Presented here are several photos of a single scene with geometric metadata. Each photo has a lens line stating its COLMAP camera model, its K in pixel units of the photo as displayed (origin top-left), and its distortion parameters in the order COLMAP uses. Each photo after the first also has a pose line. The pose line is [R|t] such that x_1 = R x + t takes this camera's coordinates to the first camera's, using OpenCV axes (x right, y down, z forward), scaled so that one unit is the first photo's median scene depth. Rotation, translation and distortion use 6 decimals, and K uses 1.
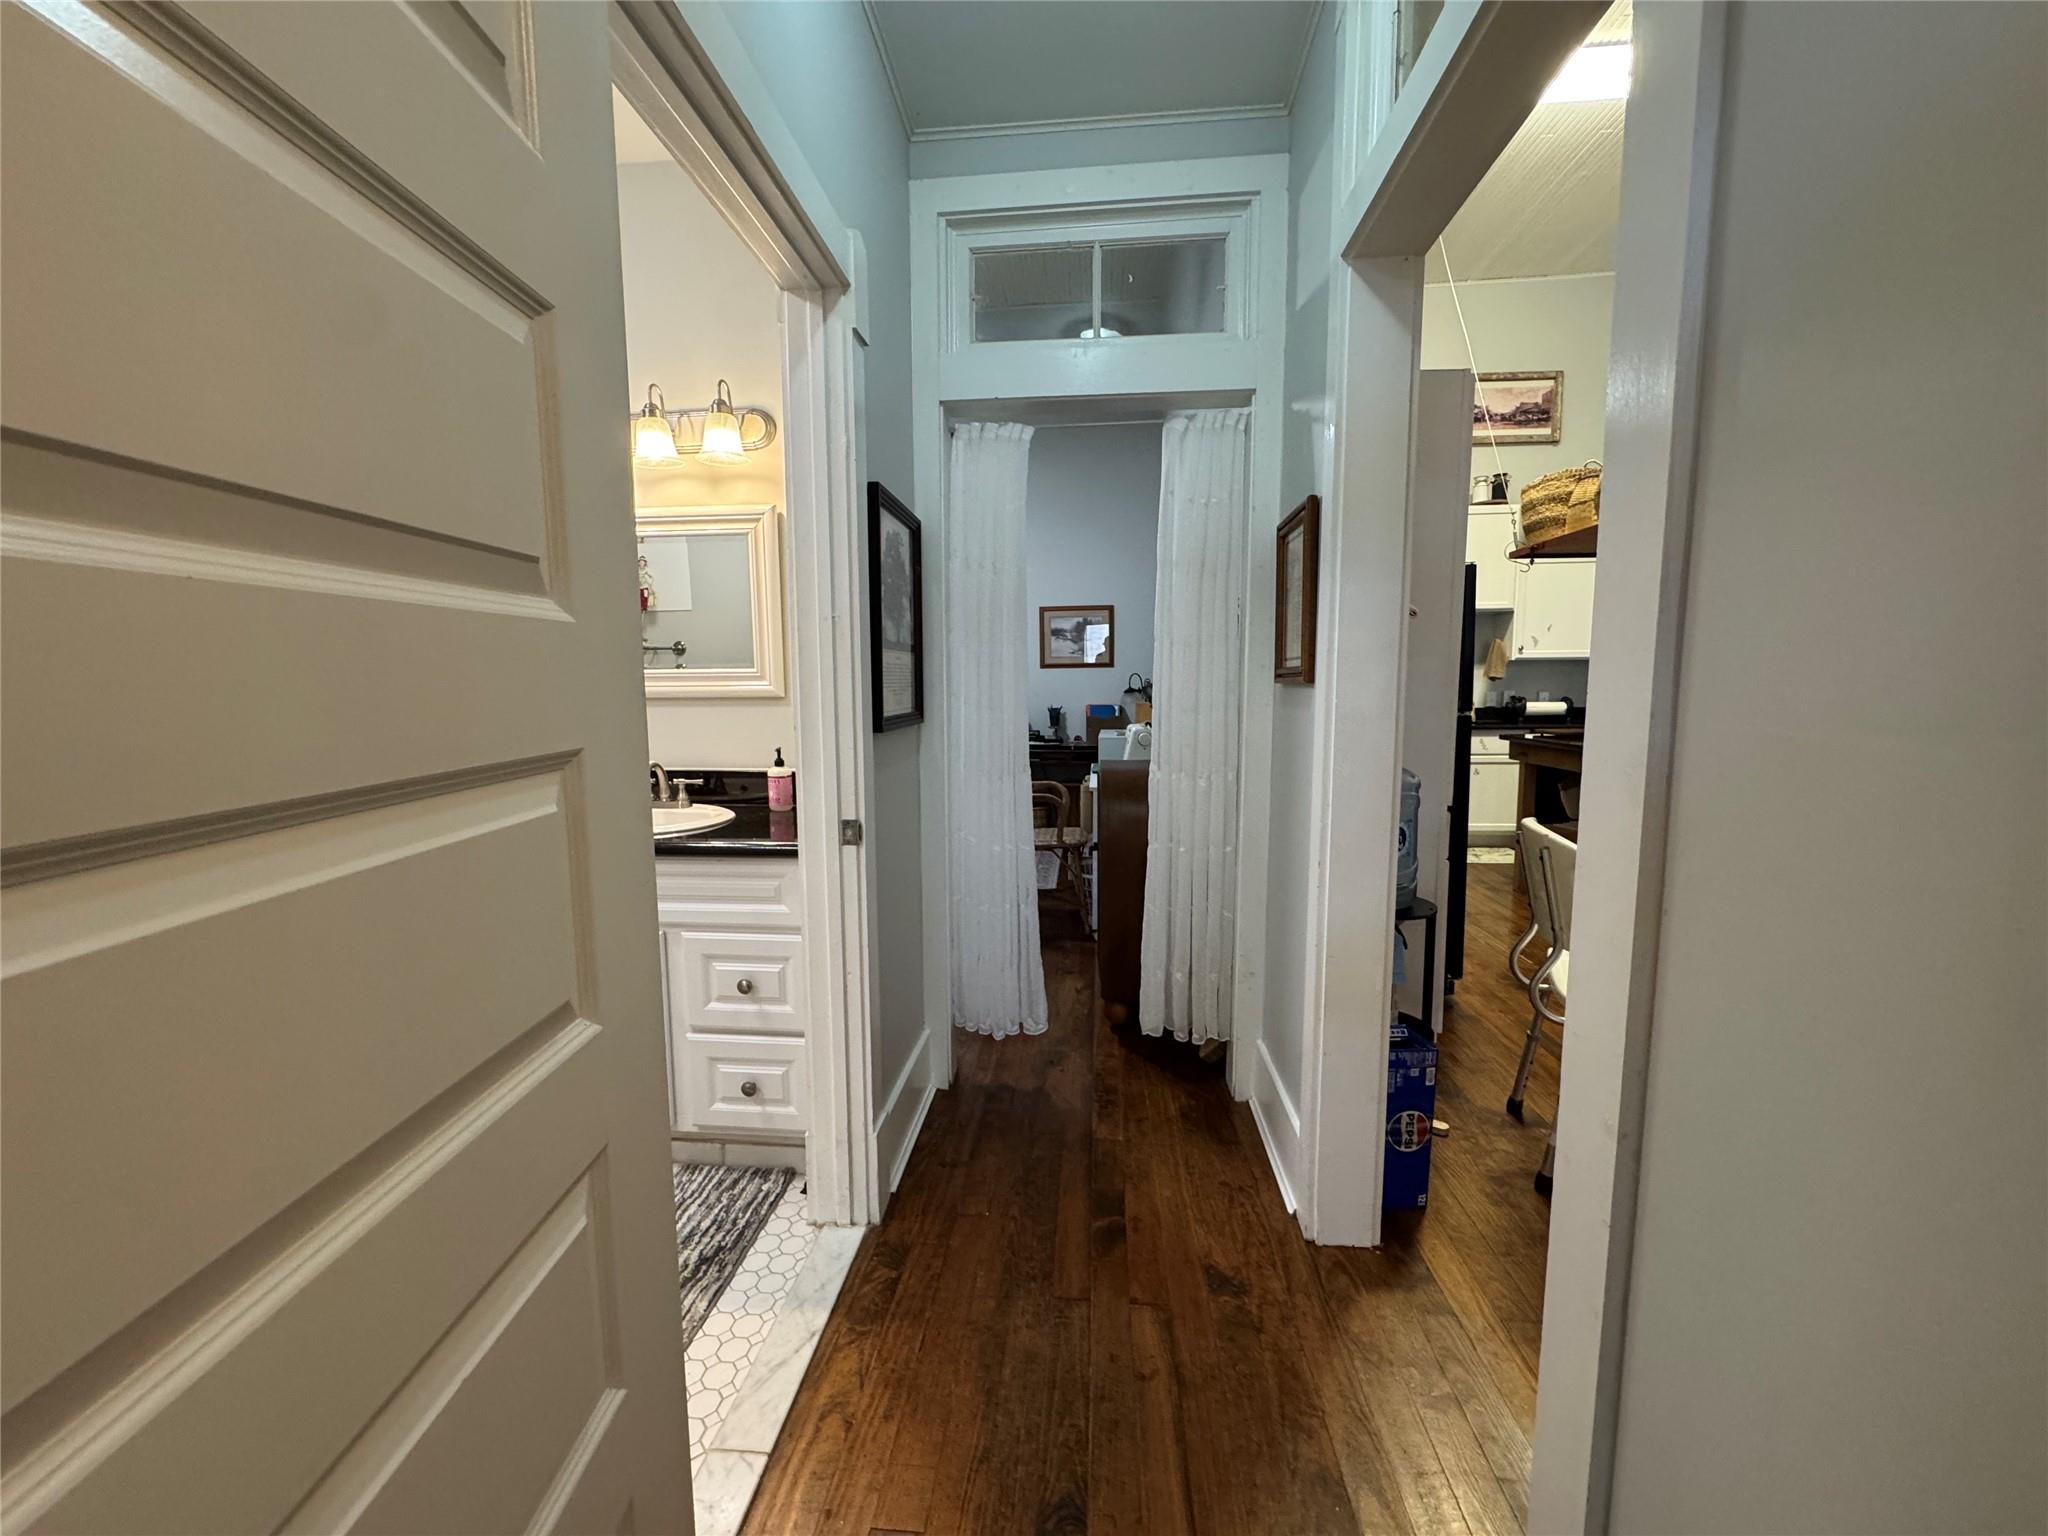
lens RADIAL K [[815.3, 0, 1011.9], [0, 815.3, 765.3], [0, 0, 1]] dist [-0.004909, 0.000962]
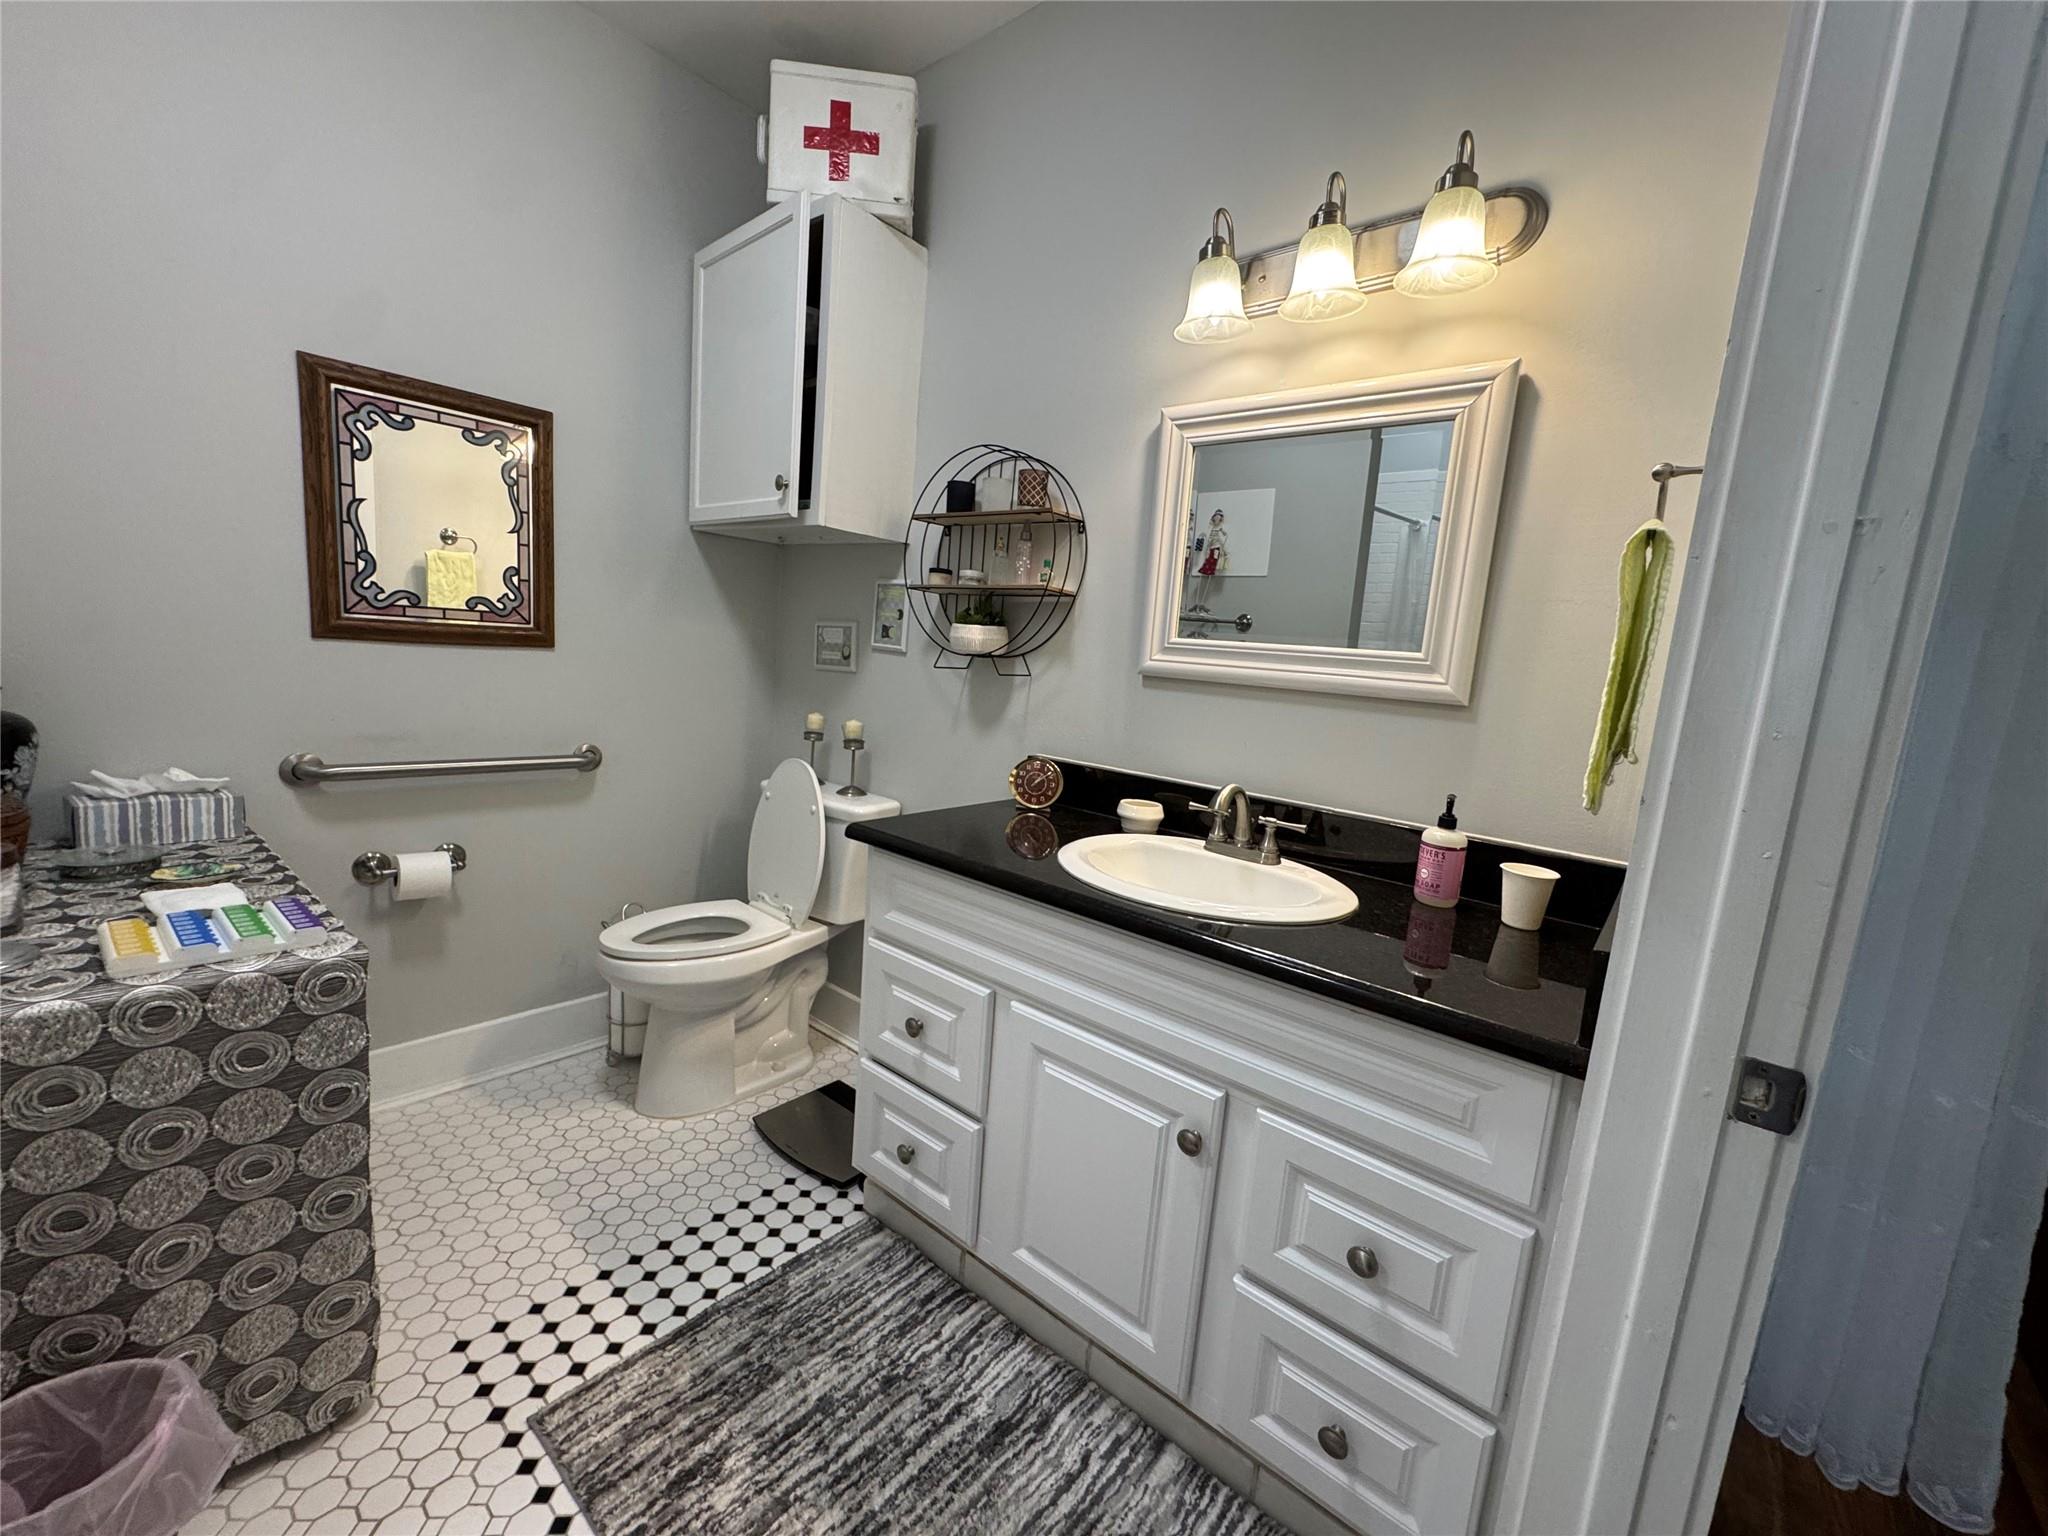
lens RADIAL K [[815.3, 0, 1020.9], [0, 815.3, 767.7], [0, 0, 1]] dist [-0.004909, 0.000962]
pose [[0.822684, 0.156425, -0.546555, -0.227055], [-0.147239, 0.987223, 0.060917, -0.030601], [0.549100, 0.030359, 0.835205, 0.366401]]
